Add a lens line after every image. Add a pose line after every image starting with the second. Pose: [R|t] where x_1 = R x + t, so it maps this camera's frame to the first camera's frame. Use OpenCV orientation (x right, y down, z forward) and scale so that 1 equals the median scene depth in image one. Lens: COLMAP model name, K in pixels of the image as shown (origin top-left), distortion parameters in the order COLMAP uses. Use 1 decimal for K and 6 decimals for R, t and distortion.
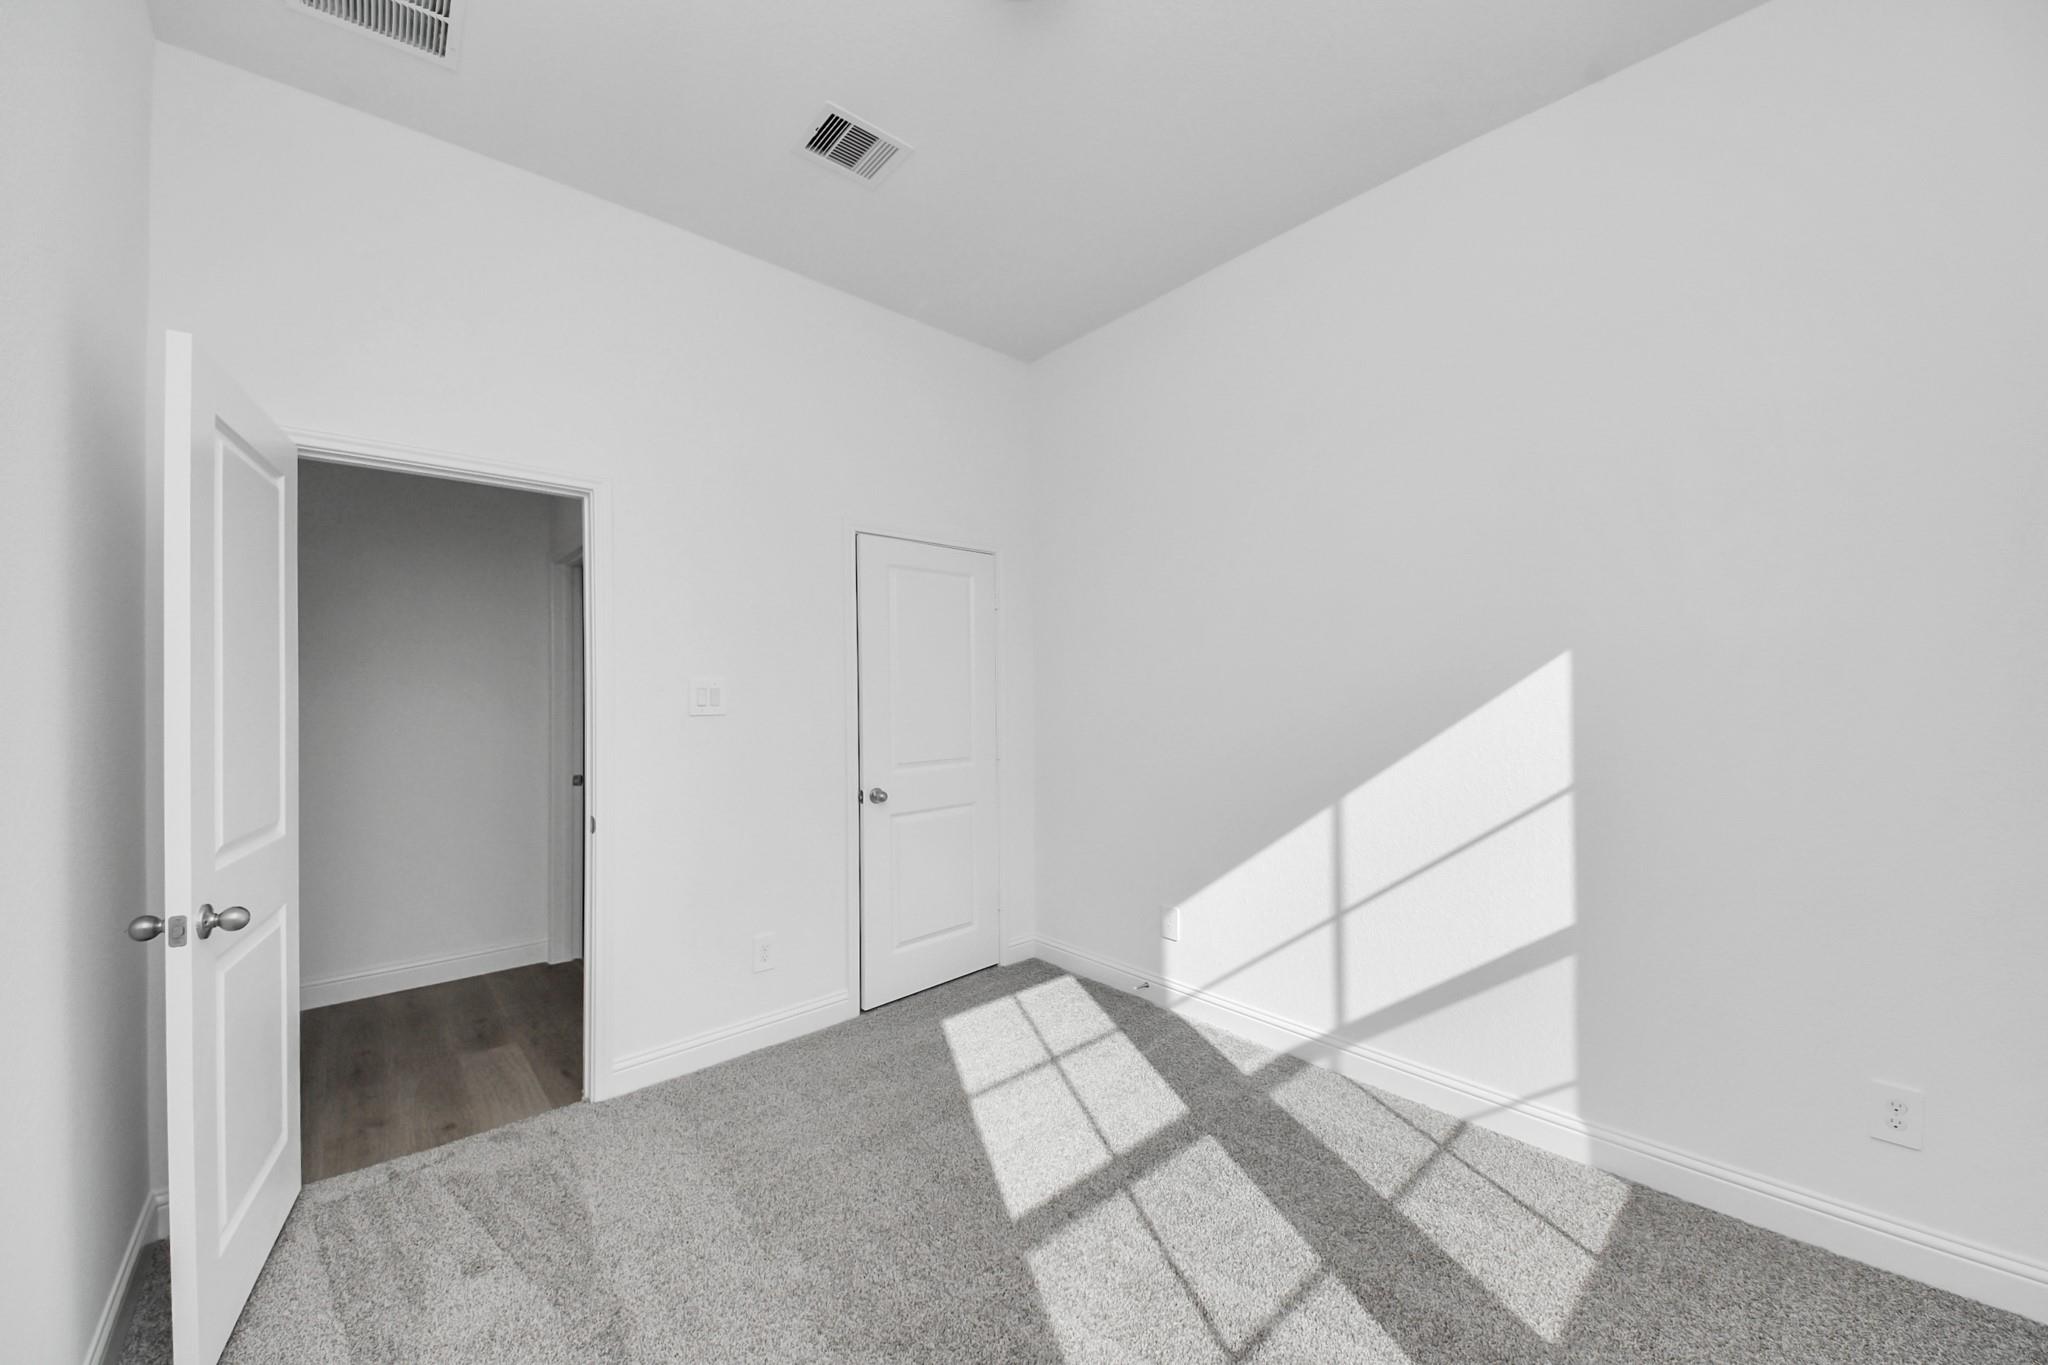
lens RADIAL K [[722.9, 0, 1018.1], [0, 722.9, 691.6], [0, 0, 1]] dist [0.033068, -0.023414]
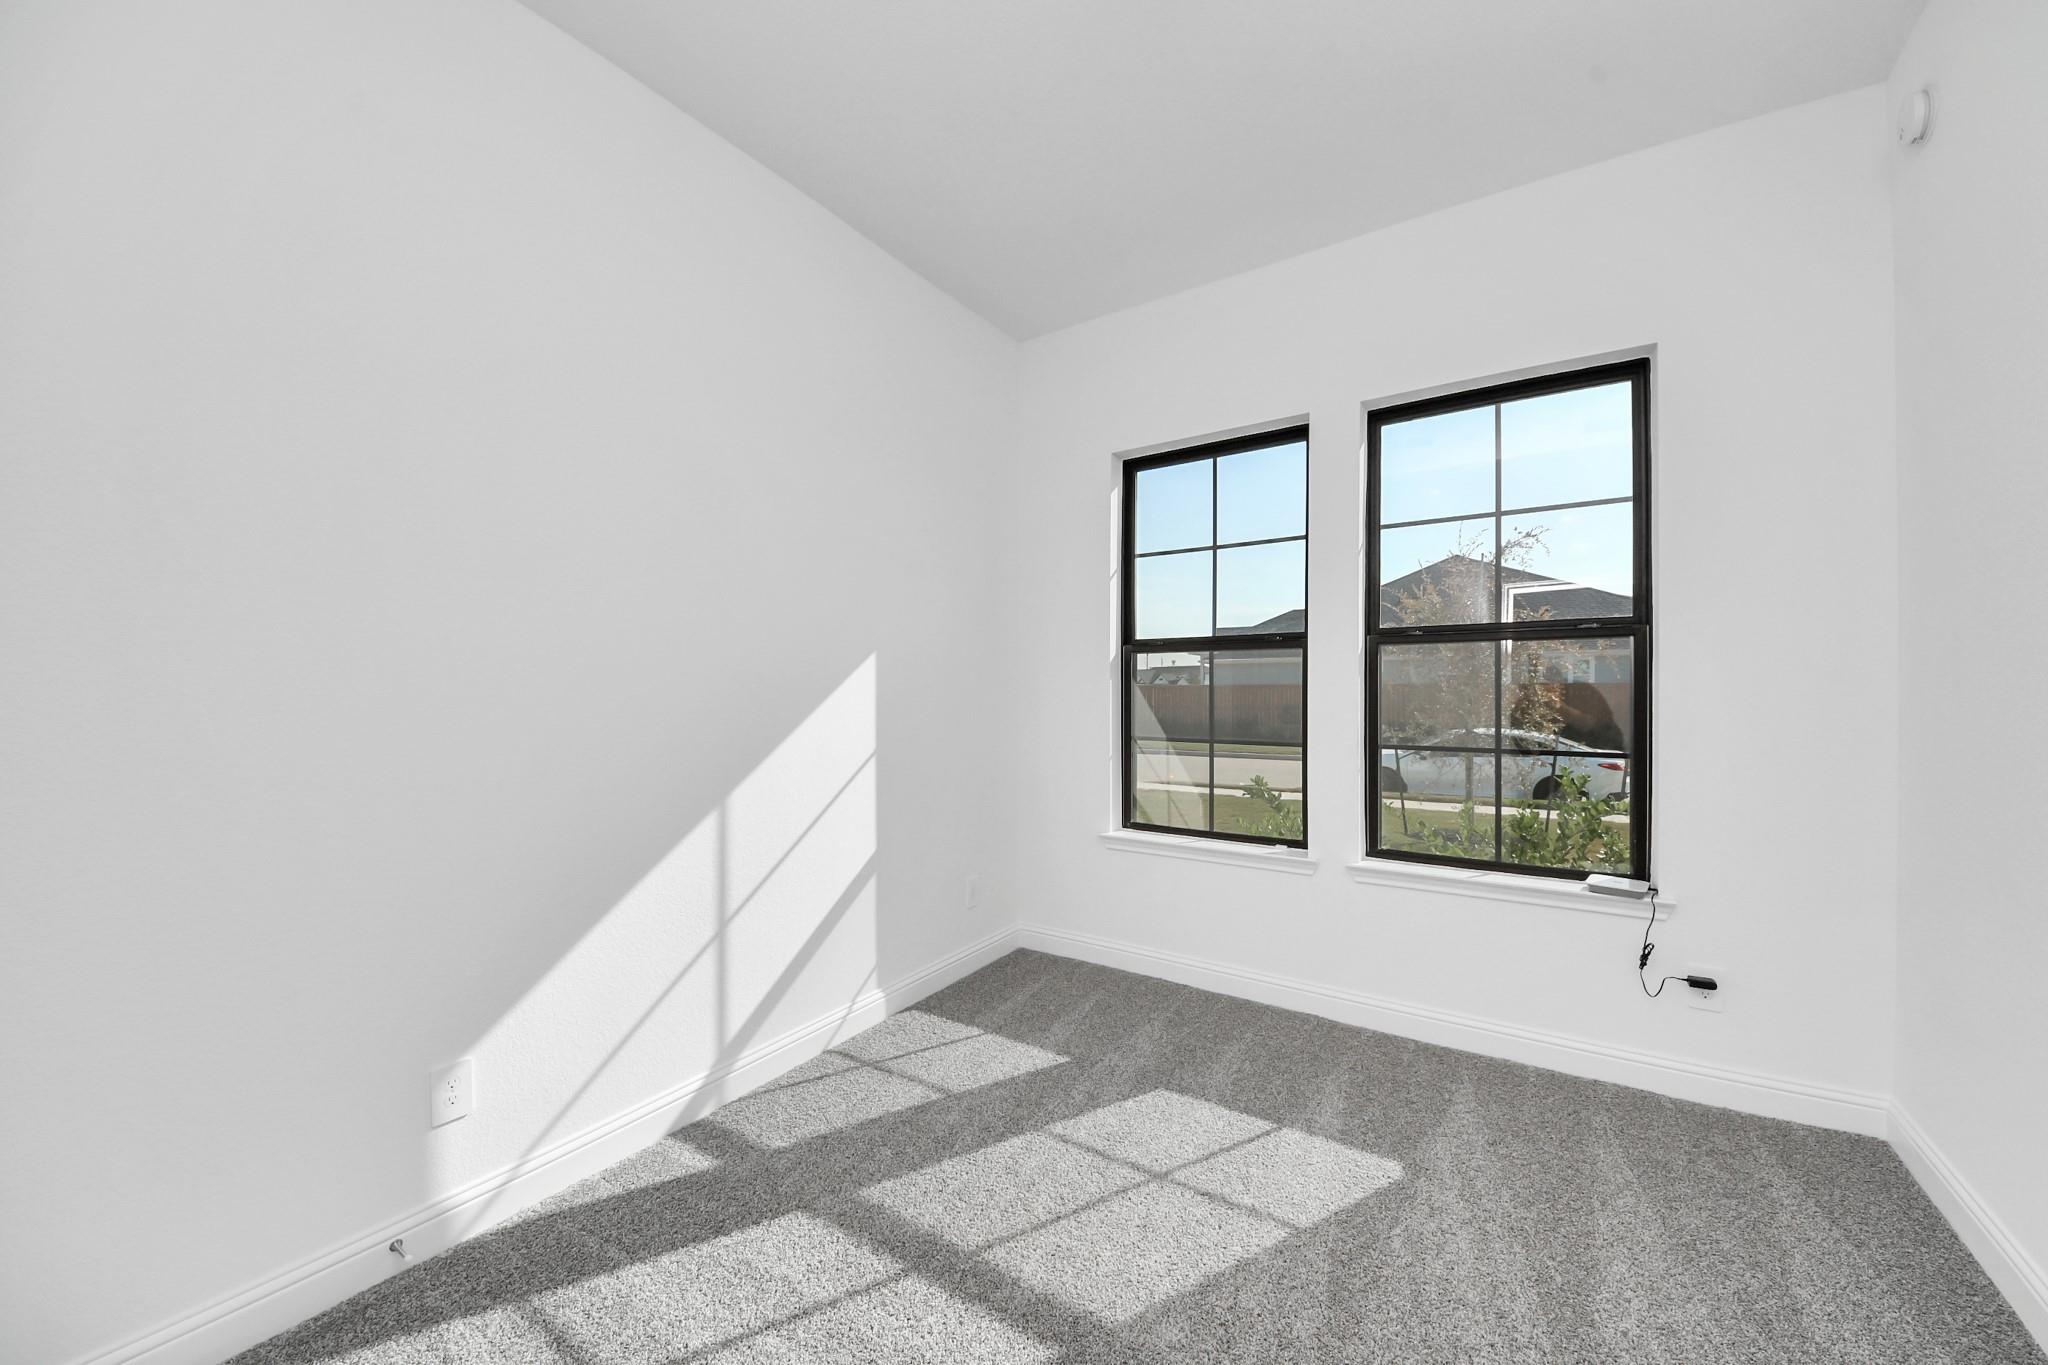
lens RADIAL K [[741.9, 0, 1029.8], [0, 741.9, 684.5], [0, 0, 1]] dist [-0.000388, 0.000047]
pose [[-0.241702, 0.011978, 0.970277, -0.557506], [-0.005196, 0.999894, -0.013638, 0.018353], [-0.970337, -0.008337, -0.241614, 0.886611]]
